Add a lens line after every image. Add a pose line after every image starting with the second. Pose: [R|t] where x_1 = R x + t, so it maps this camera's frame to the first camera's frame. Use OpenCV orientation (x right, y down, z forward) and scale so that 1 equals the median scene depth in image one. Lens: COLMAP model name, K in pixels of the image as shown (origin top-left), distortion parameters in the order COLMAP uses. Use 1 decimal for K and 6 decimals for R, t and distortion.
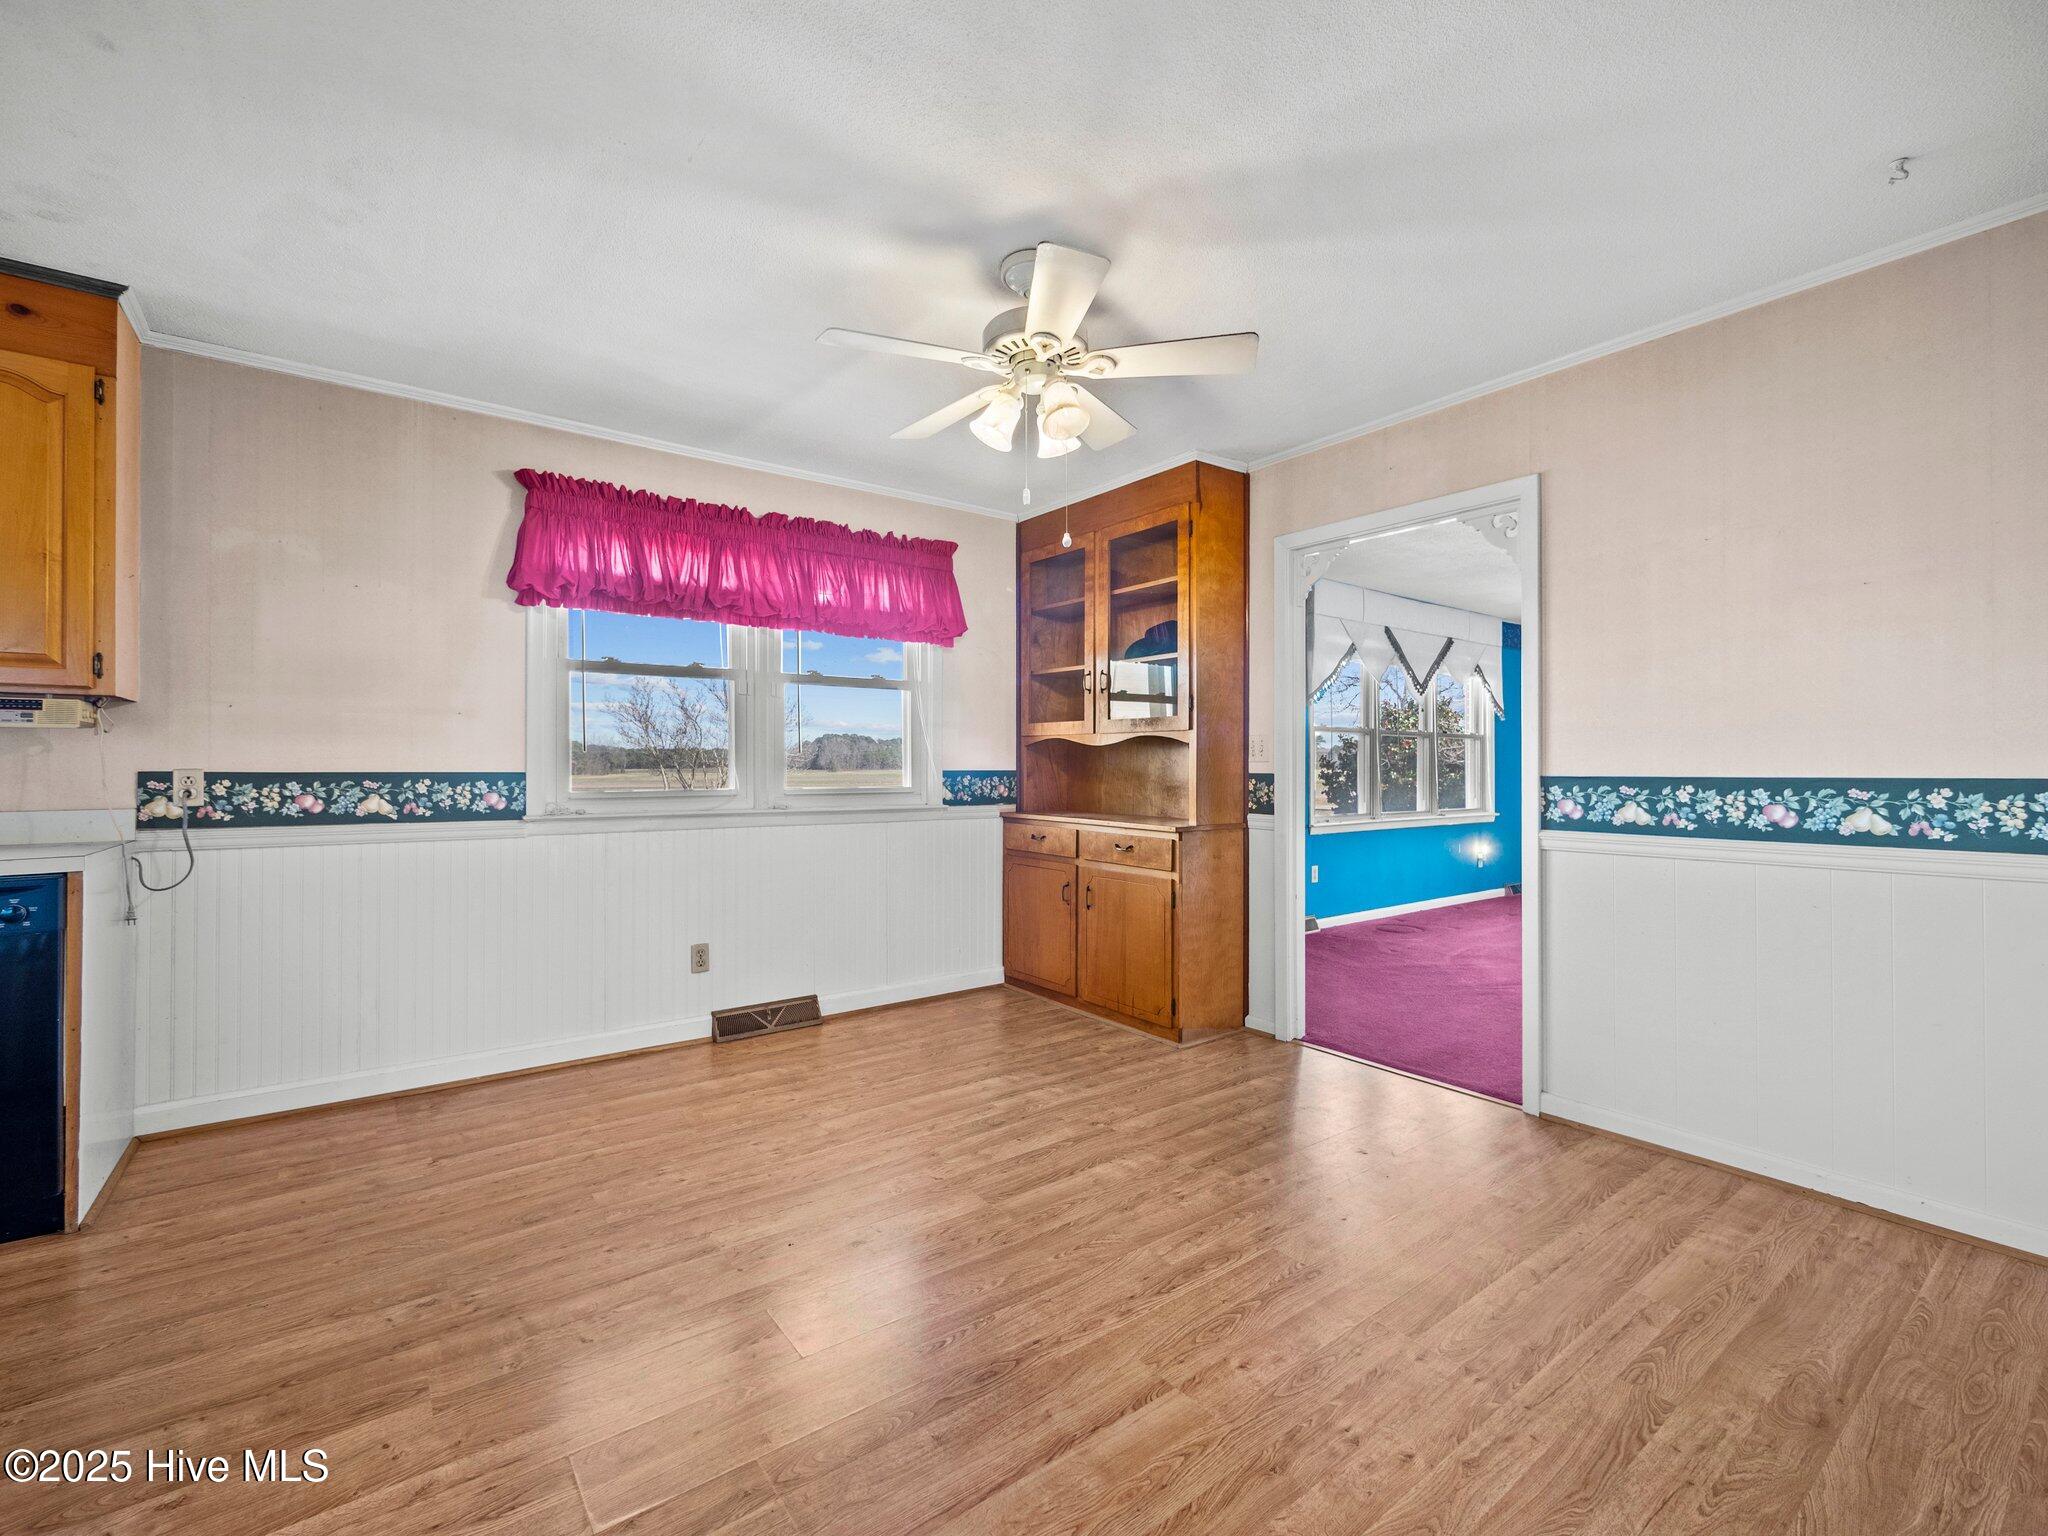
lens RADIAL K [[893.1, 0, 1024.0], [0, 893.1, 768.0], [0, 0, 1]] dist [0.000447, 0.000074]
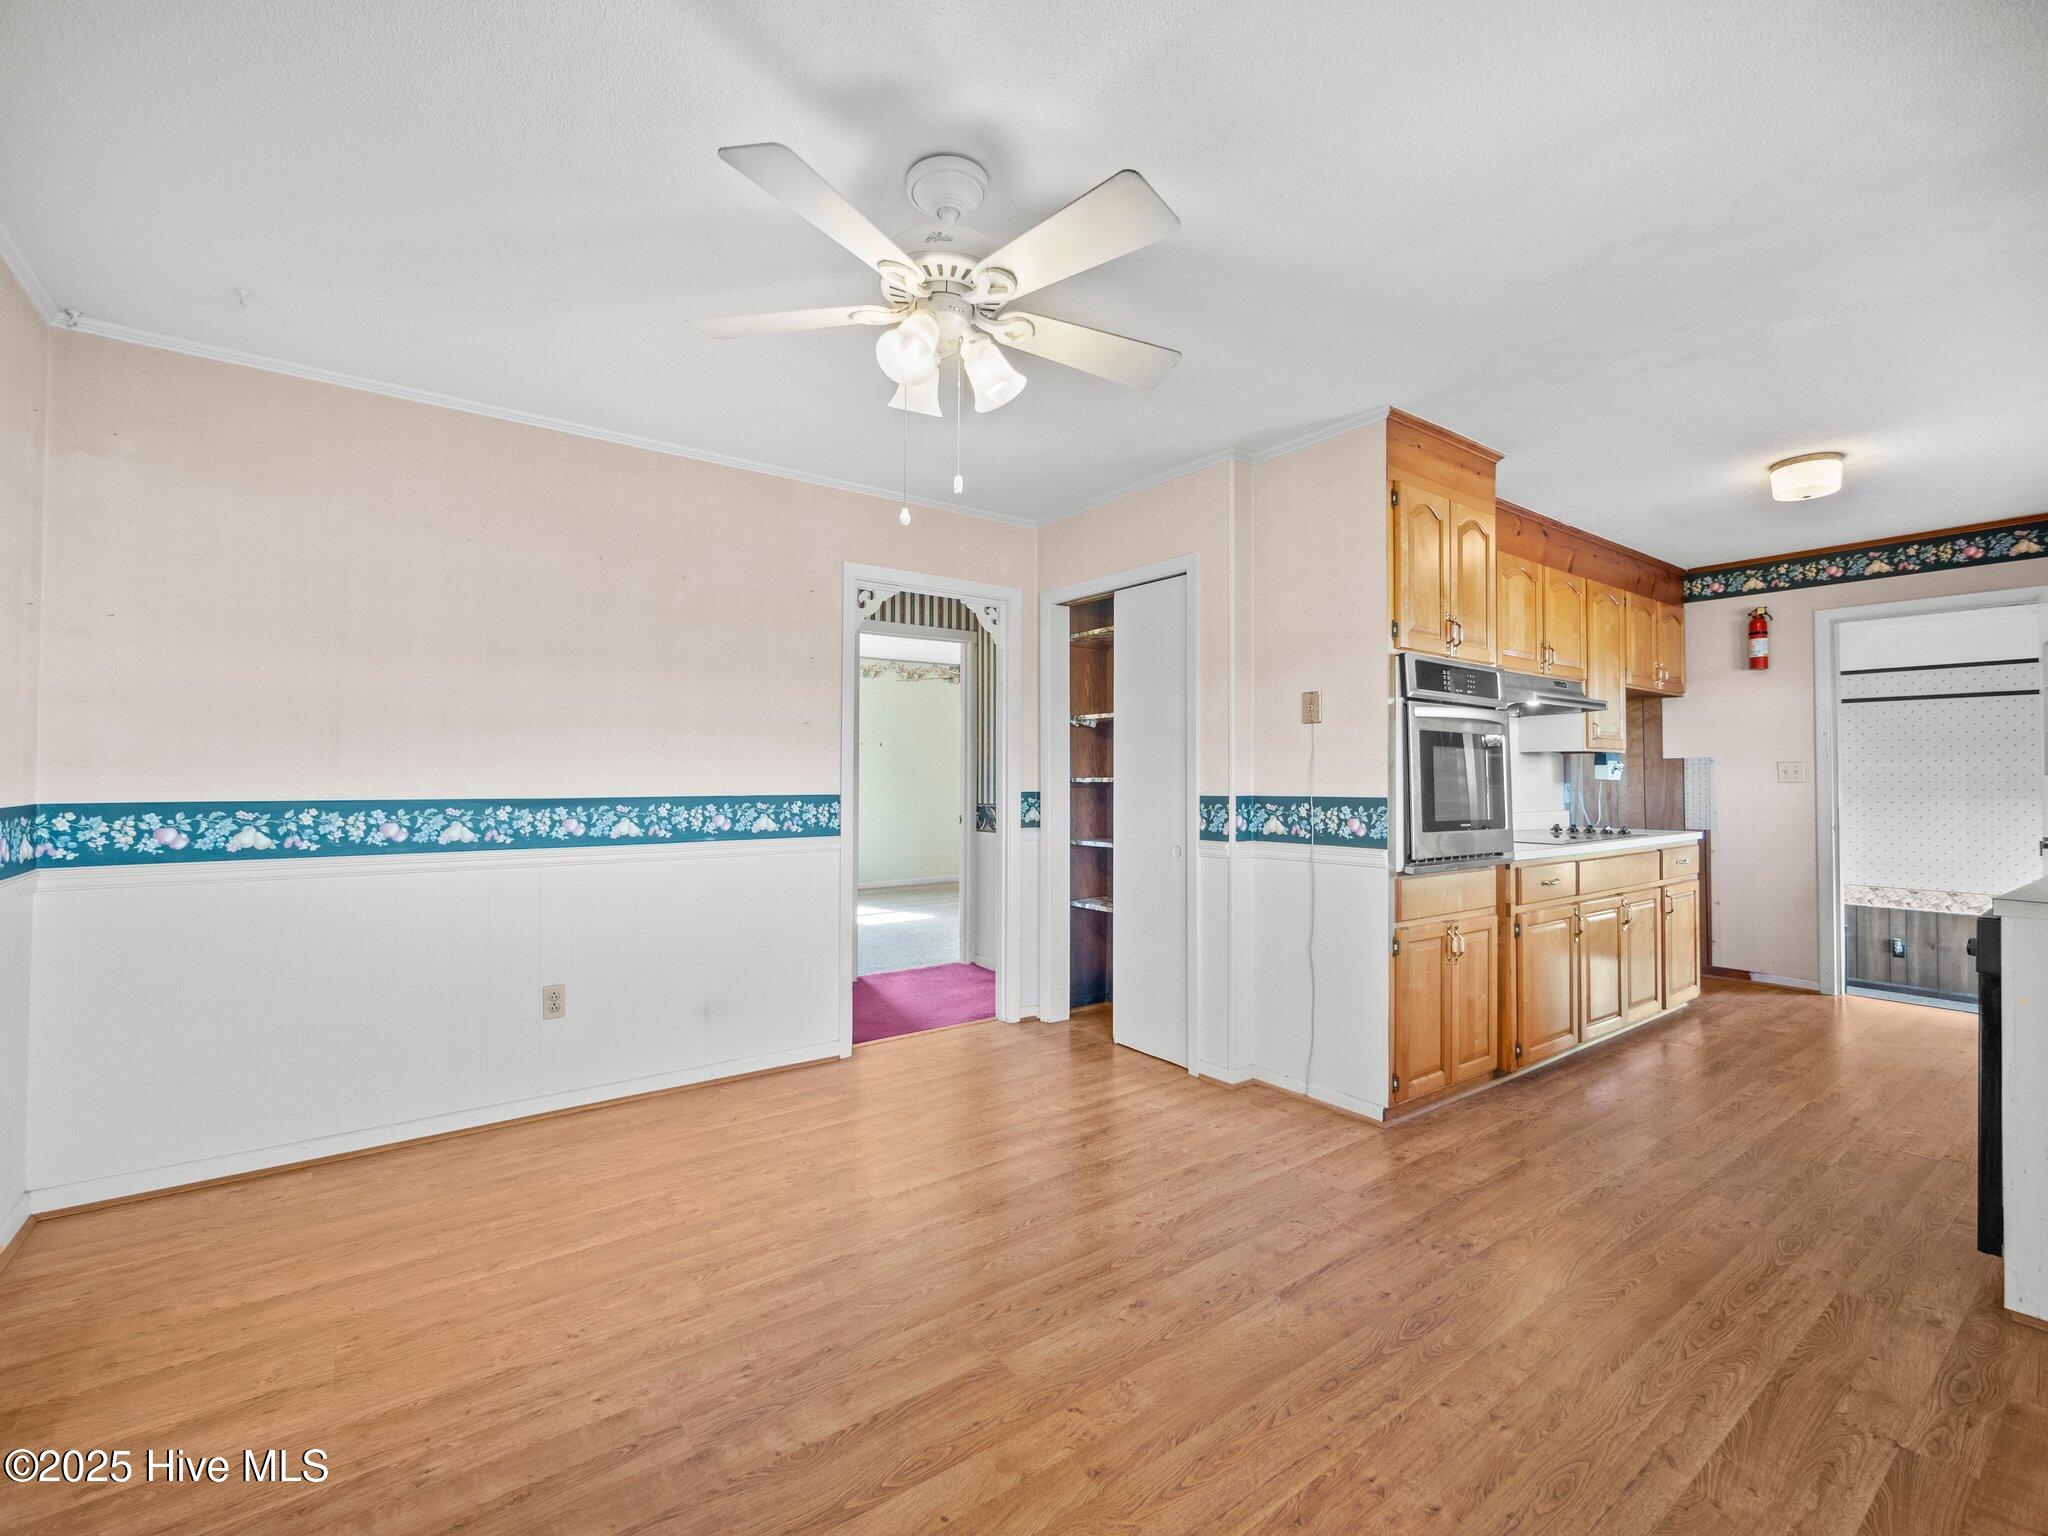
lens RADIAL K [[893.1, 0, 1024.0], [0, 893.1, 768.0], [0, 0, 1]] dist [0.000447, 0.000074]
pose [[-0.999995, -0.000554, 0.003116, -0.070386], [-0.000583, 0.999956, -0.009403, -0.026717], [-0.003111, -0.009405, -0.999951, 1.995538]]
